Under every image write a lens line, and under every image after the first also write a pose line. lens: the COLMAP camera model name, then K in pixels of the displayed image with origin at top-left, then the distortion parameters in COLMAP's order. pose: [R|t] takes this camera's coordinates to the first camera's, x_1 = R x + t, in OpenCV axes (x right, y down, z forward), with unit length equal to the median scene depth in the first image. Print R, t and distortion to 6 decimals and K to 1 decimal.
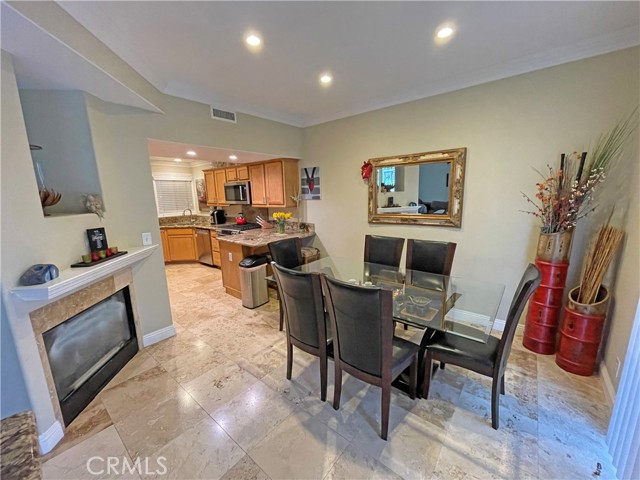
lens RADIAL K [[258.4, 0, 319.8], [0, 258.4, 241.9], [0, 0, 1]] dist [0.000900, -0.000110]
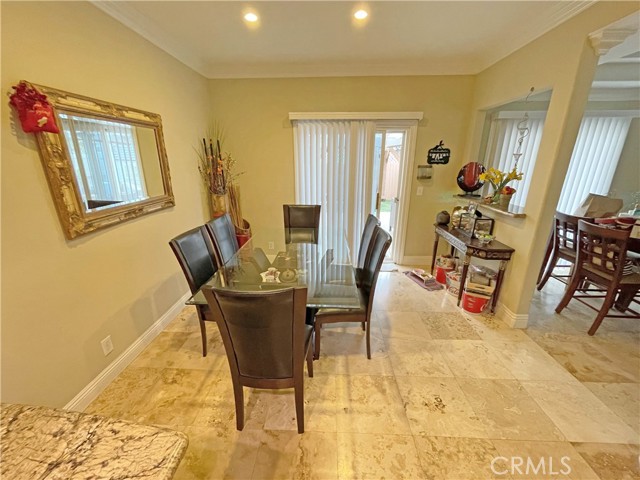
lens RADIAL K [[258.4, 0, 317.6], [0, 258.4, 241.4], [0, 0, 1]] dist [0.000900, -0.000110]
pose [[-0.590209, -0.216578, 0.777655, -0.337351], [0.168496, 0.909067, 0.381058, -0.140267], [-0.789470, 0.355936, -0.500047, 0.748246]]
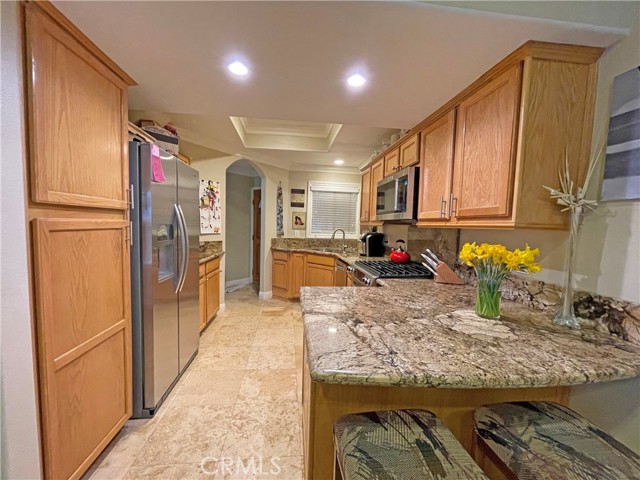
lens RADIAL K [[258.4, 0, 320.3], [0, 258.4, 244.8], [0, 0, 1]] dist [0.000900, -0.000110]
pose [[0.711964, 0.096900, -0.695498, -0.083943], [-0.177579, 0.983086, -0.044815, -0.063458], [0.679392, 0.155412, 0.717129, 0.644521]]
